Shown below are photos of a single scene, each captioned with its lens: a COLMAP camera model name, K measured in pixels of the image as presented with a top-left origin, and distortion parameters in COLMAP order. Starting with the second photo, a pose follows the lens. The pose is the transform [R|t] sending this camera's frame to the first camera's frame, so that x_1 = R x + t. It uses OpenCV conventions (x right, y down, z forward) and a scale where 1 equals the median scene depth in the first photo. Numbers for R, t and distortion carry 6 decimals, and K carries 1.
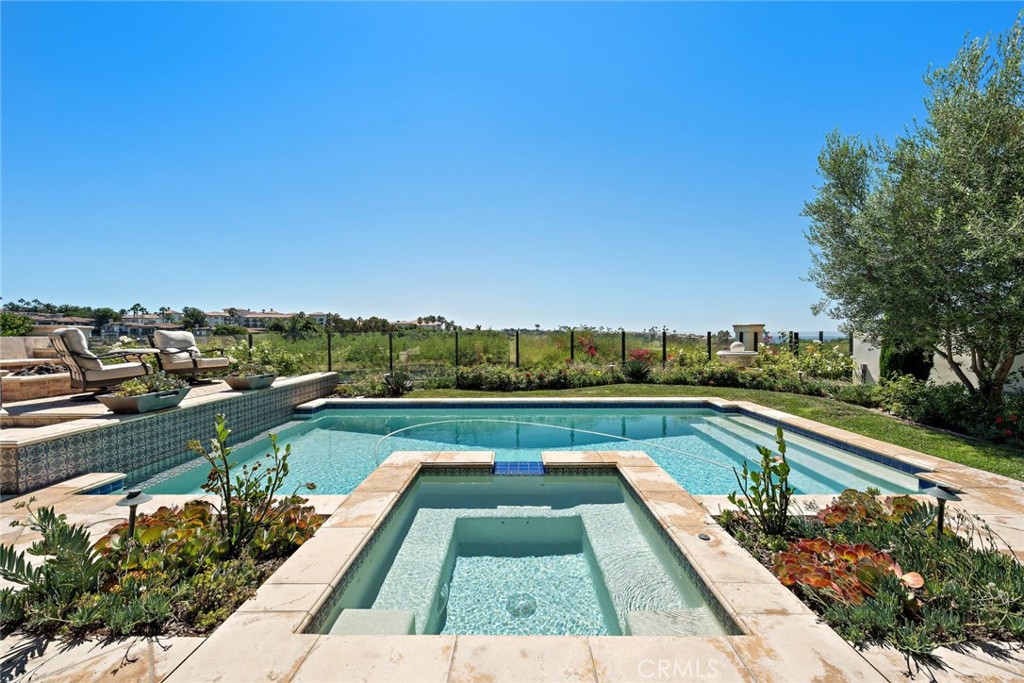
lens RADIAL K [[386.6, 0, 512.0], [0, 386.6, 341.5], [0, 0, 1]] dist [0.000601, 0.000191]
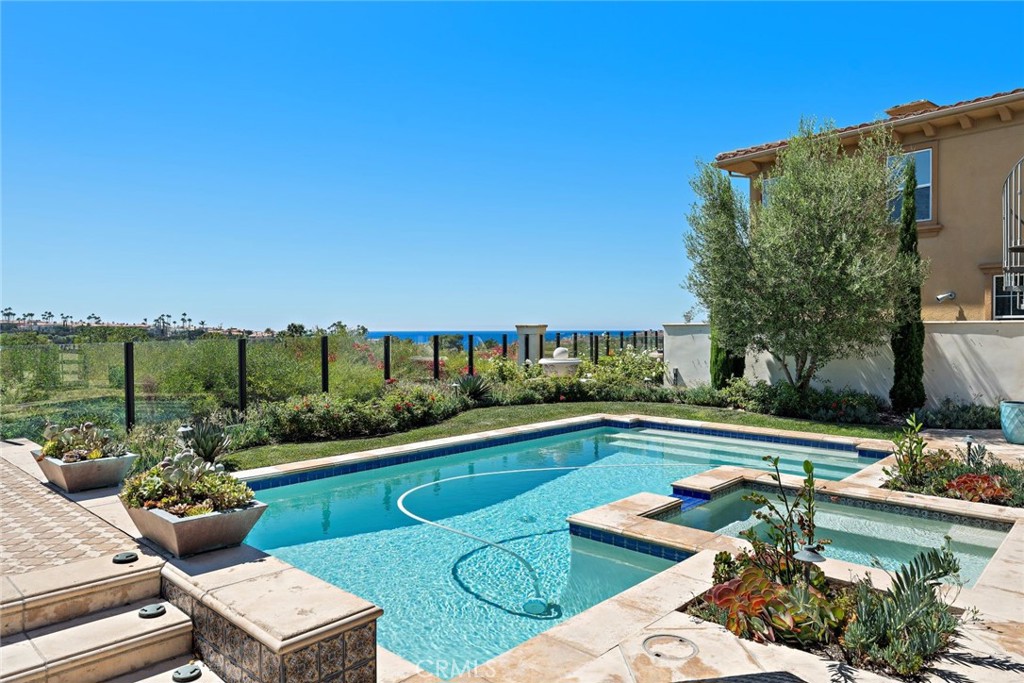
lens RADIAL K [[679.3, 0, 512.0], [0, 679.3, 341.5], [0, 0, 1]] dist [-0.000139, 0.002388]
pose [[0.666264, -0.011001, 0.745635, -0.642885], [0.010449, 0.999931, 0.005417, -0.023465], [-0.745643, 0.004182, 0.666333, 0.119567]]
